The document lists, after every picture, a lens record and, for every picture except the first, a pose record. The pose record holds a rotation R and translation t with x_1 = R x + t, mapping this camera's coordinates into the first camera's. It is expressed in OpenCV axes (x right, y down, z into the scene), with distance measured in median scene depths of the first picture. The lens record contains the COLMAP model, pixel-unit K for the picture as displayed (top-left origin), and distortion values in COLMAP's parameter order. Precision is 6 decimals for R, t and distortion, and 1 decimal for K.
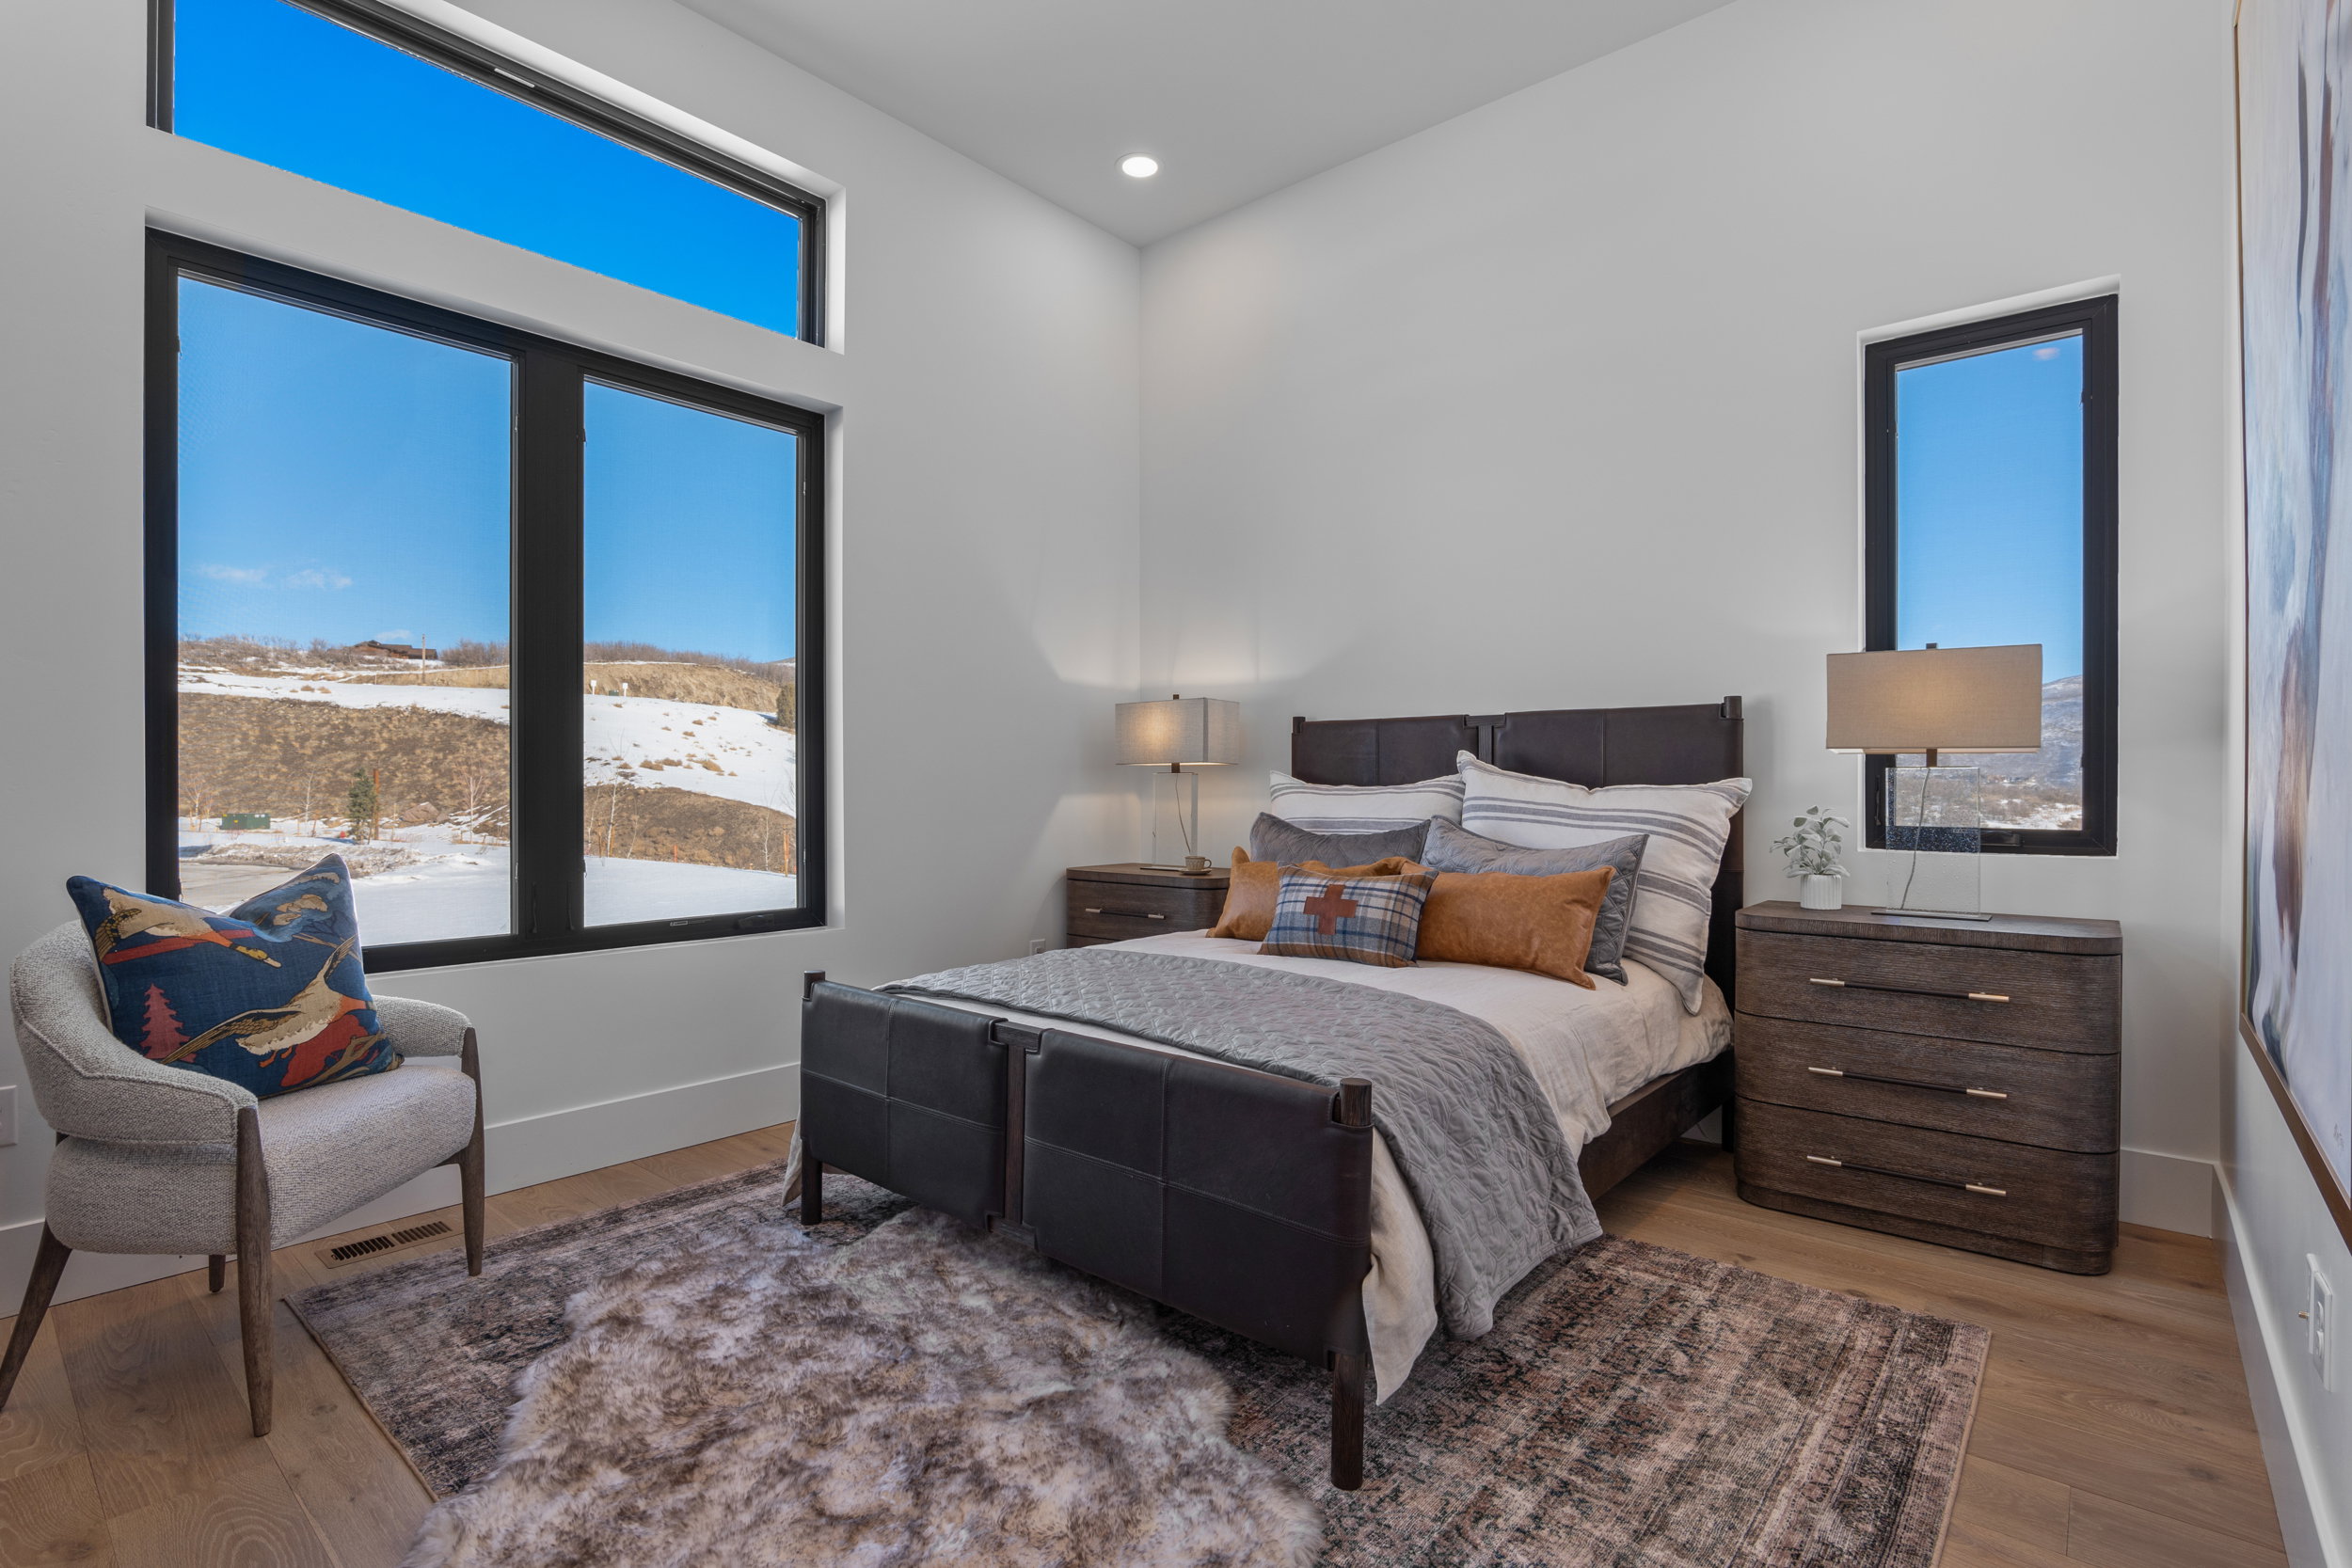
lens RADIAL K [[1102.4, 0, 1178.3], [0, 1102.4, 783.8], [0, 0, 1]] dist [0.000500, 0.000017]
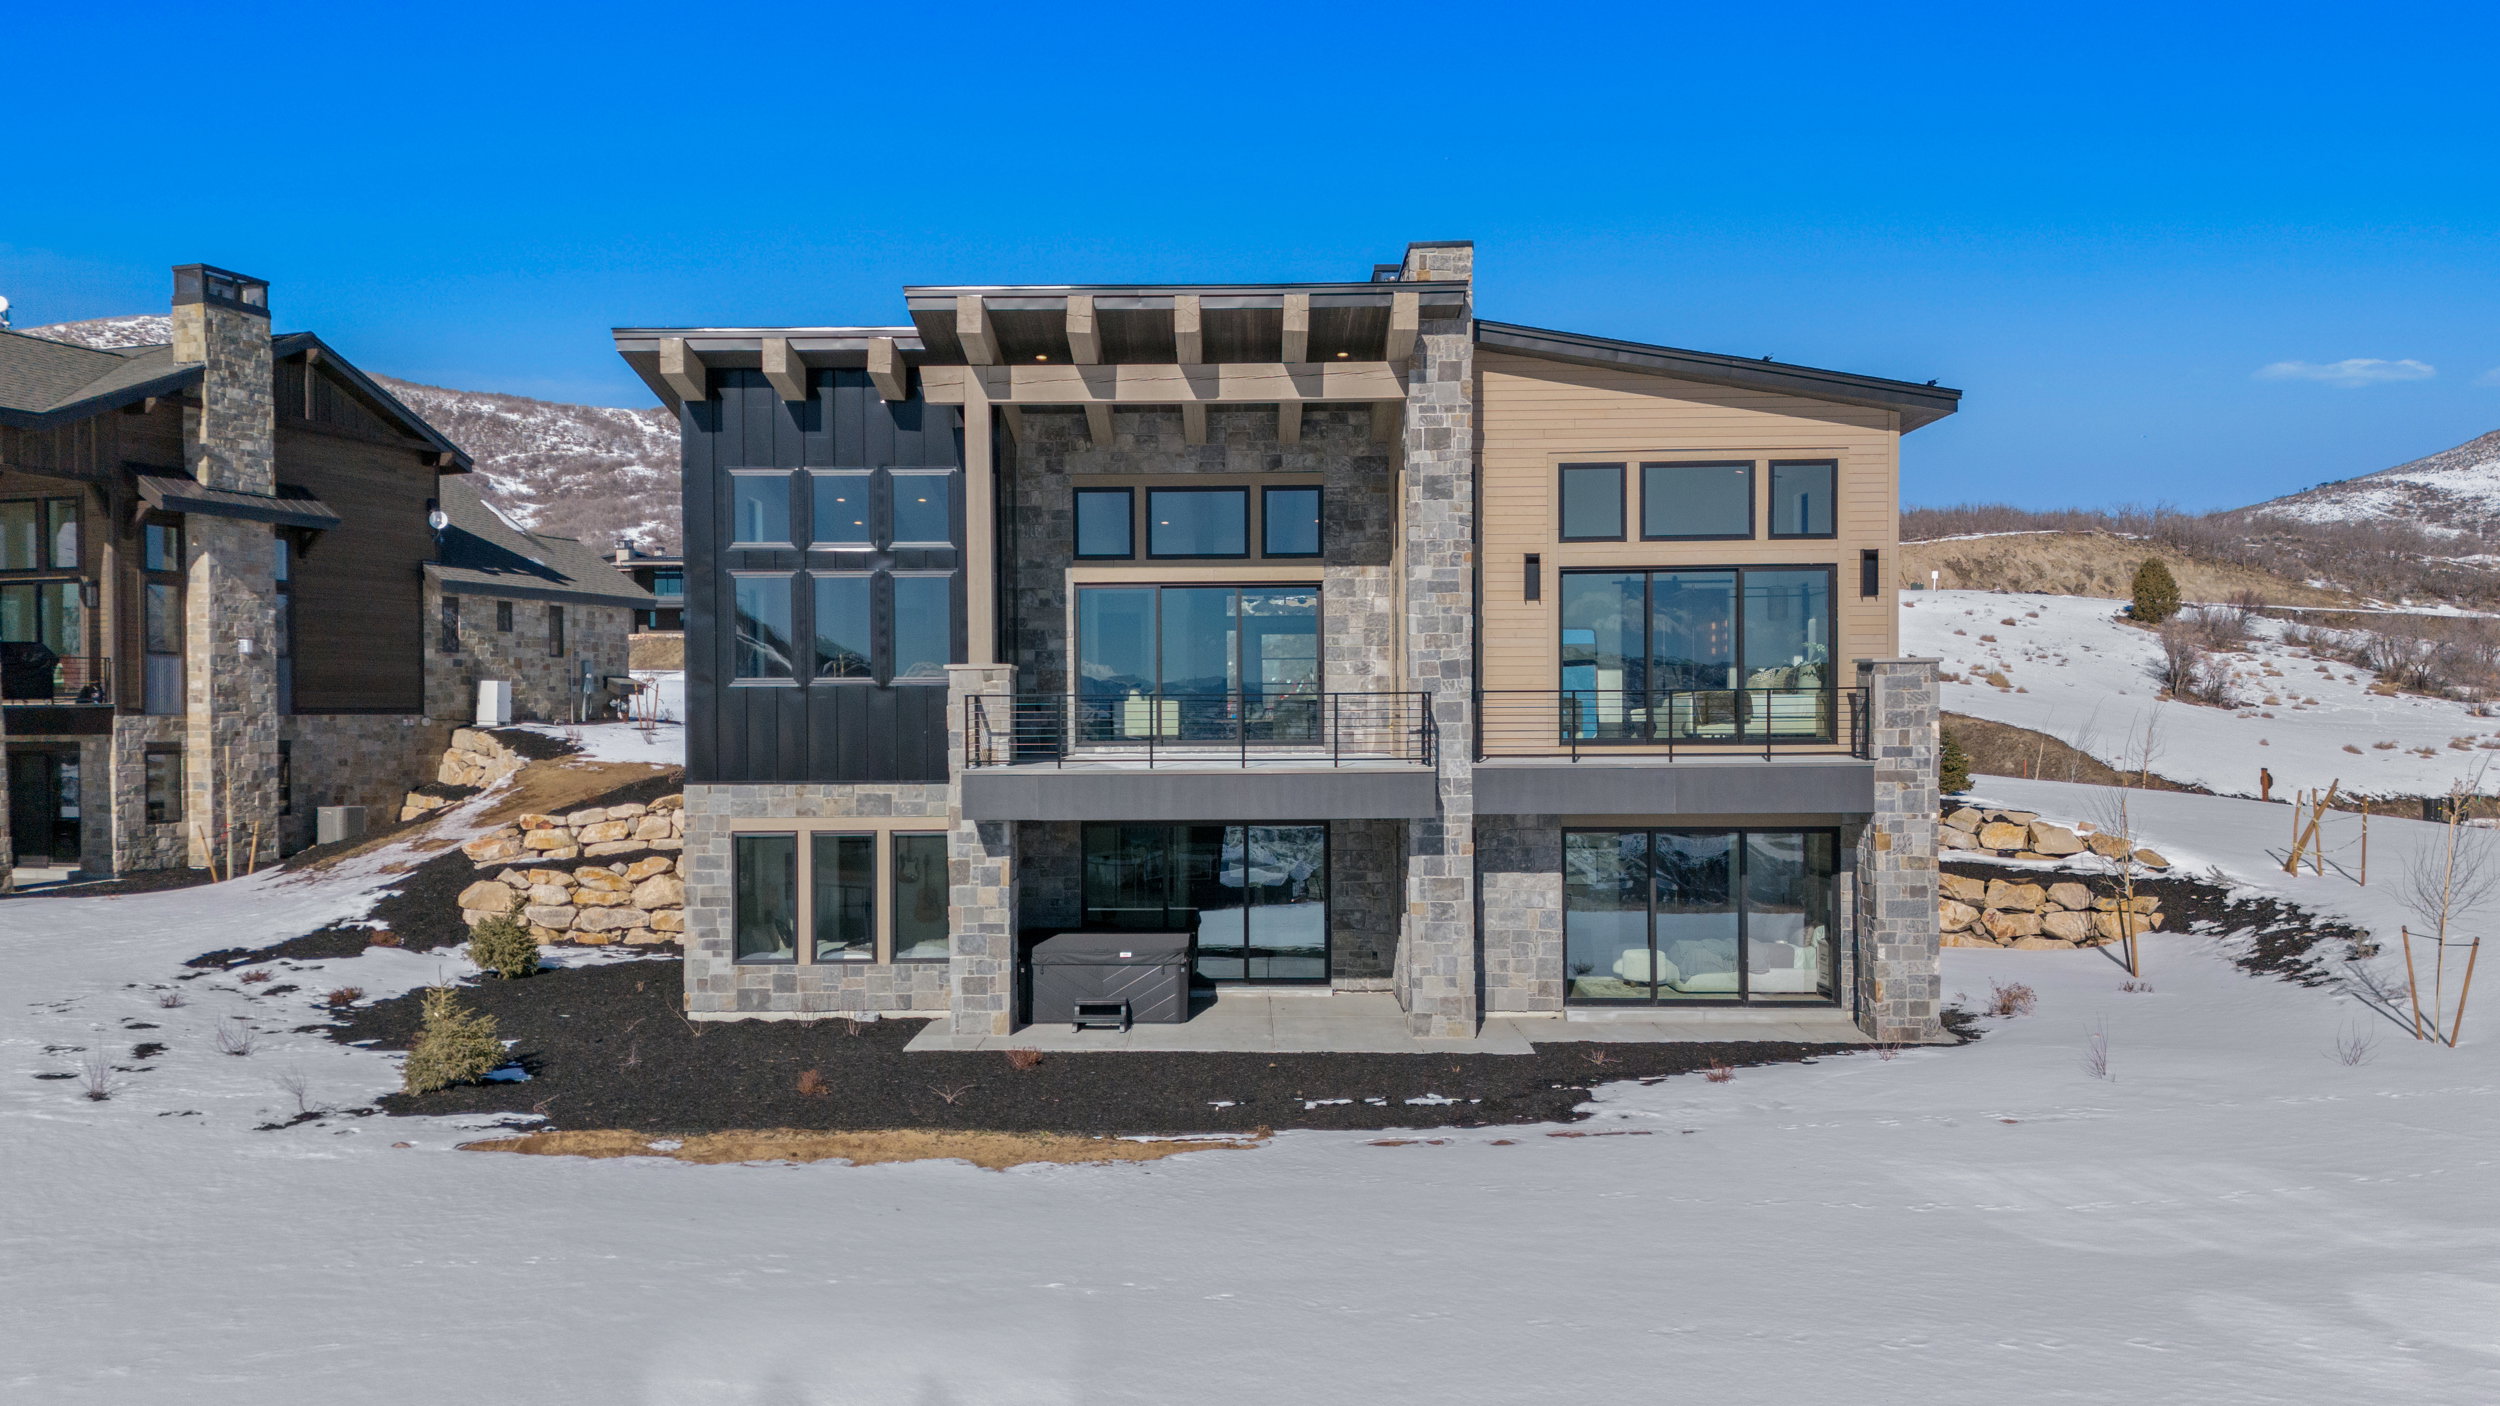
lens RADIAL K [[1663.8, 0, 1250.5], [0, 1663.8, 708.2], [0, 0, 1]] dist [0.007930, 0.000903]
pose [[0.637754, -0.008607, -0.770192, 0.087162], [0.008099, 0.999957, -0.004468, 0.002730], [0.770198, -0.003388, 0.637796, -0.090023]]
